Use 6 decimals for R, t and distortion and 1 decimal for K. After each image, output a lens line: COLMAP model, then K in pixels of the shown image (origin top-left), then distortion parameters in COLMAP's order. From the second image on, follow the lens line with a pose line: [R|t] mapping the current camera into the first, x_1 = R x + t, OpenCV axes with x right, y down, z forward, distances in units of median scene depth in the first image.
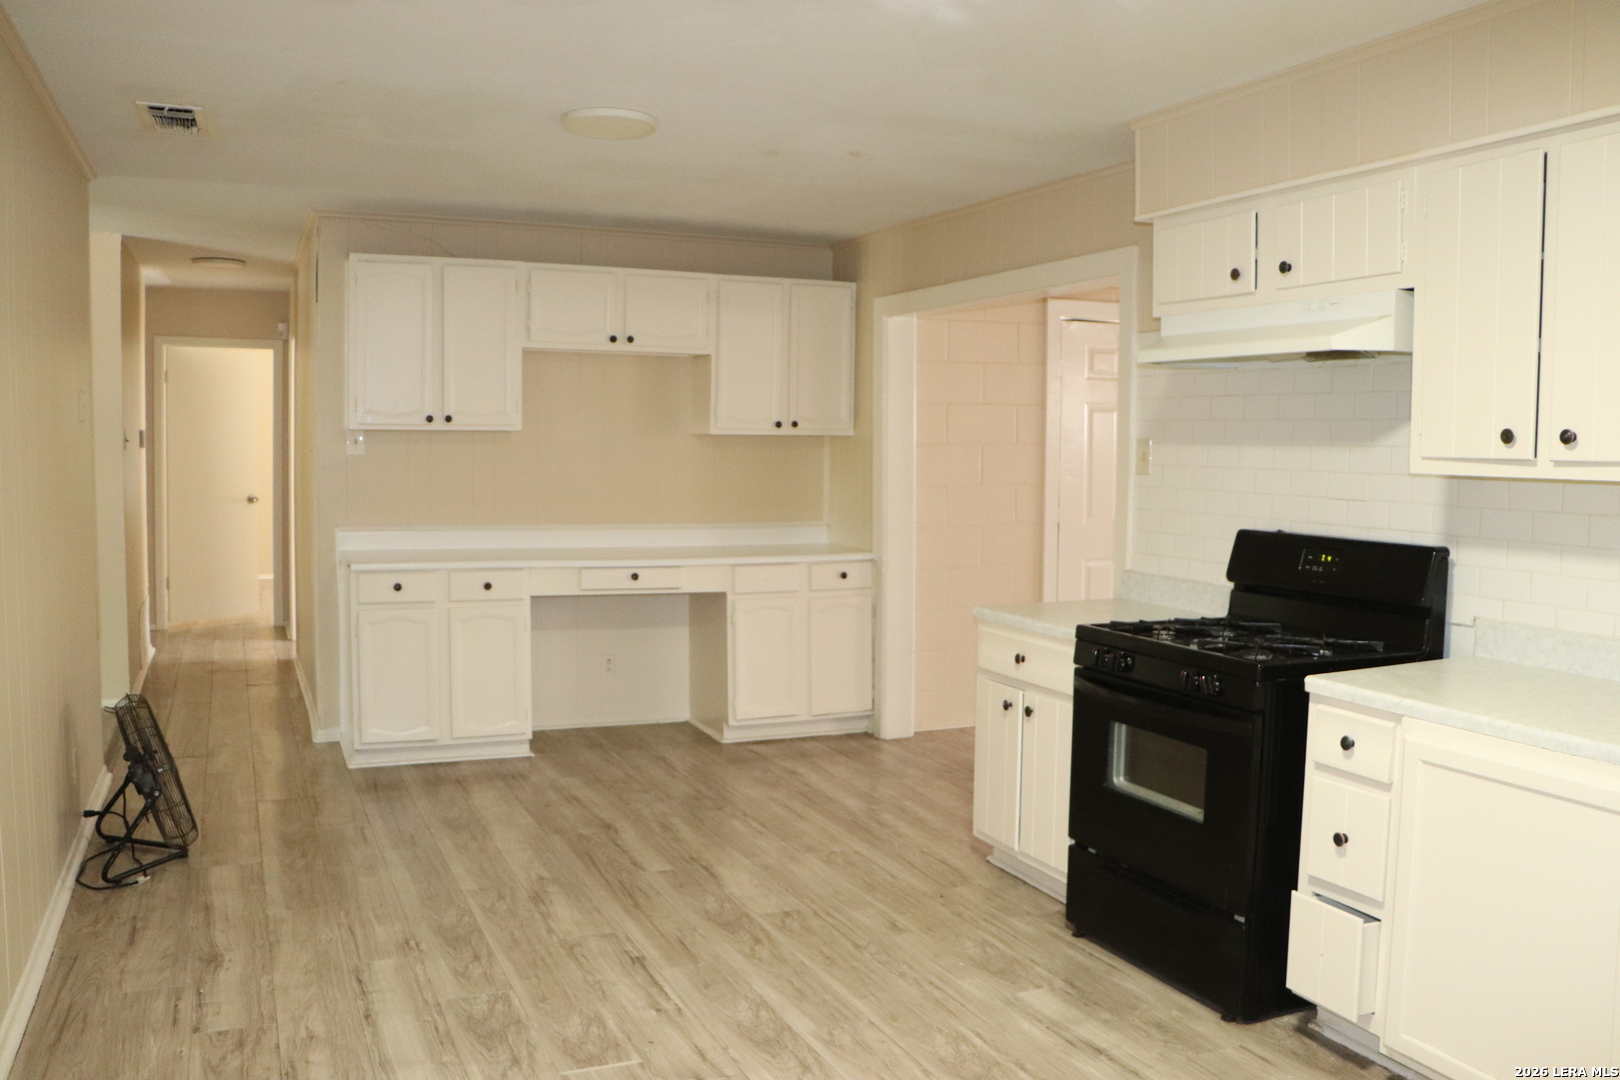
lens RADIAL K [[1313.6, 0, 810.0], [0, 1313.6, 540.0], [0, 0, 1]] dist [-0.177802, 0.150555]
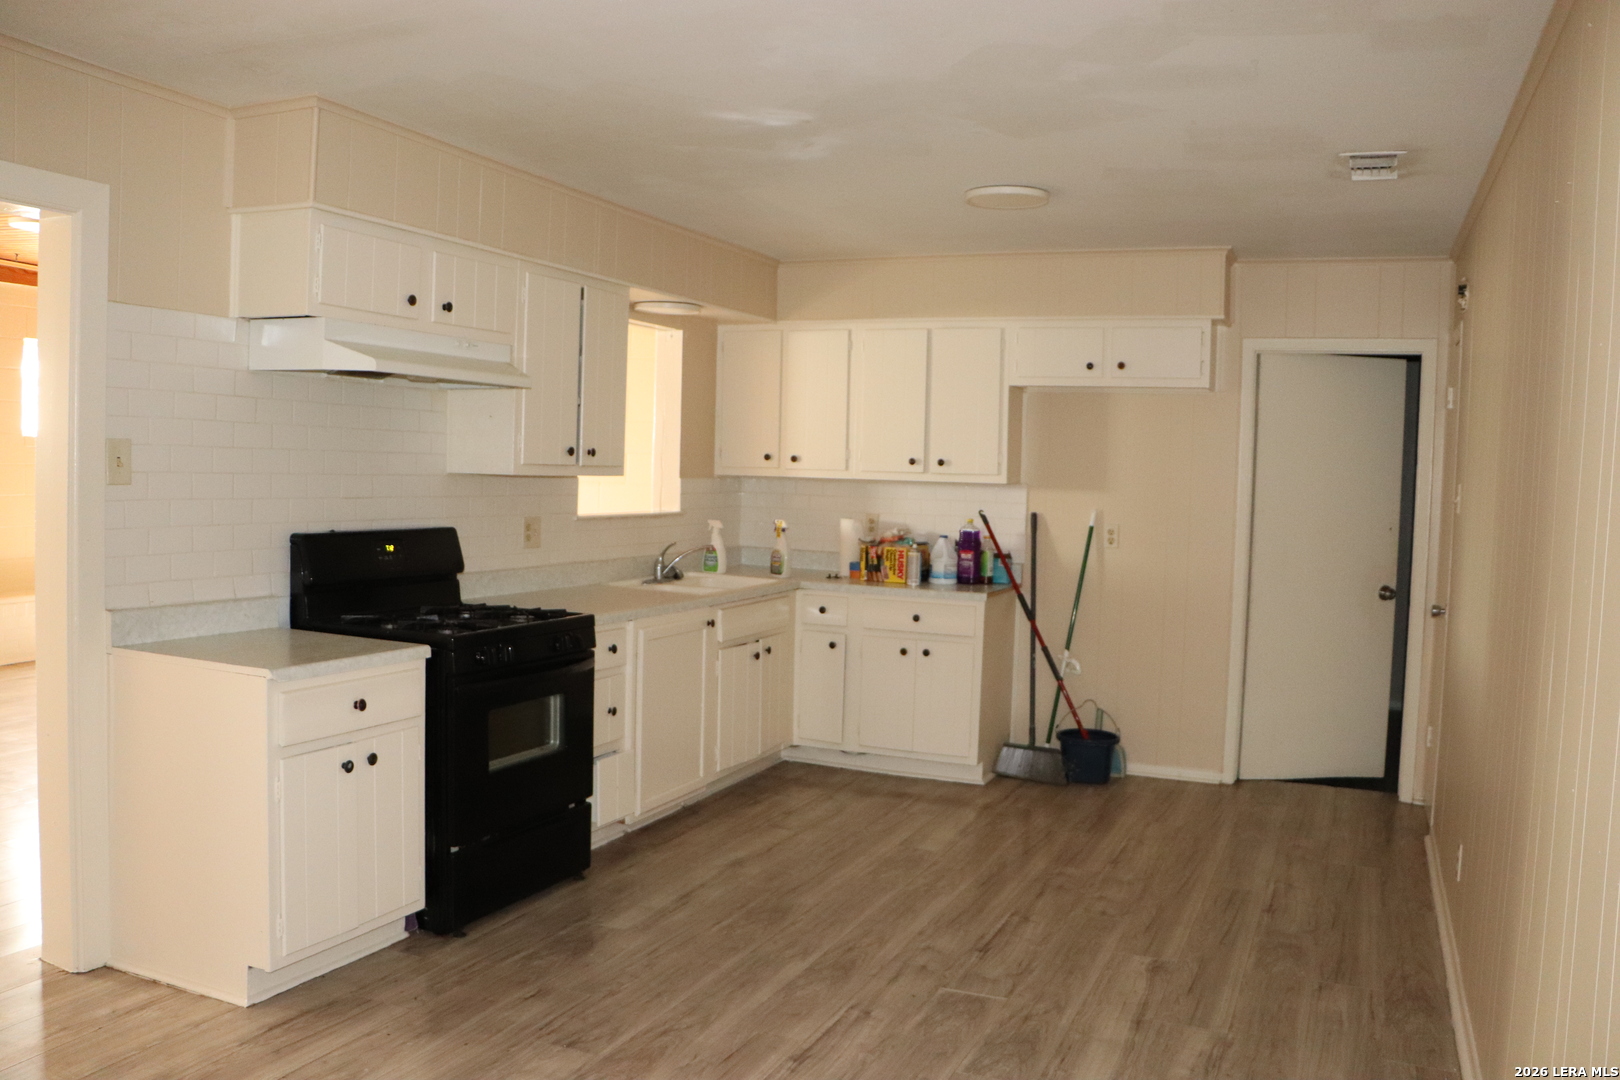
lens RADIAL K [[1313.6, 0, 810.0], [0, 1313.6, 540.0], [0, 0, 1]] dist [-0.177802, 0.150555]
pose [[-0.669598, -0.074472, 0.738980, -0.793810], [0.012597, 0.993679, 0.111554, -0.130466], [-0.742617, 0.084005, -0.664427, 1.614897]]
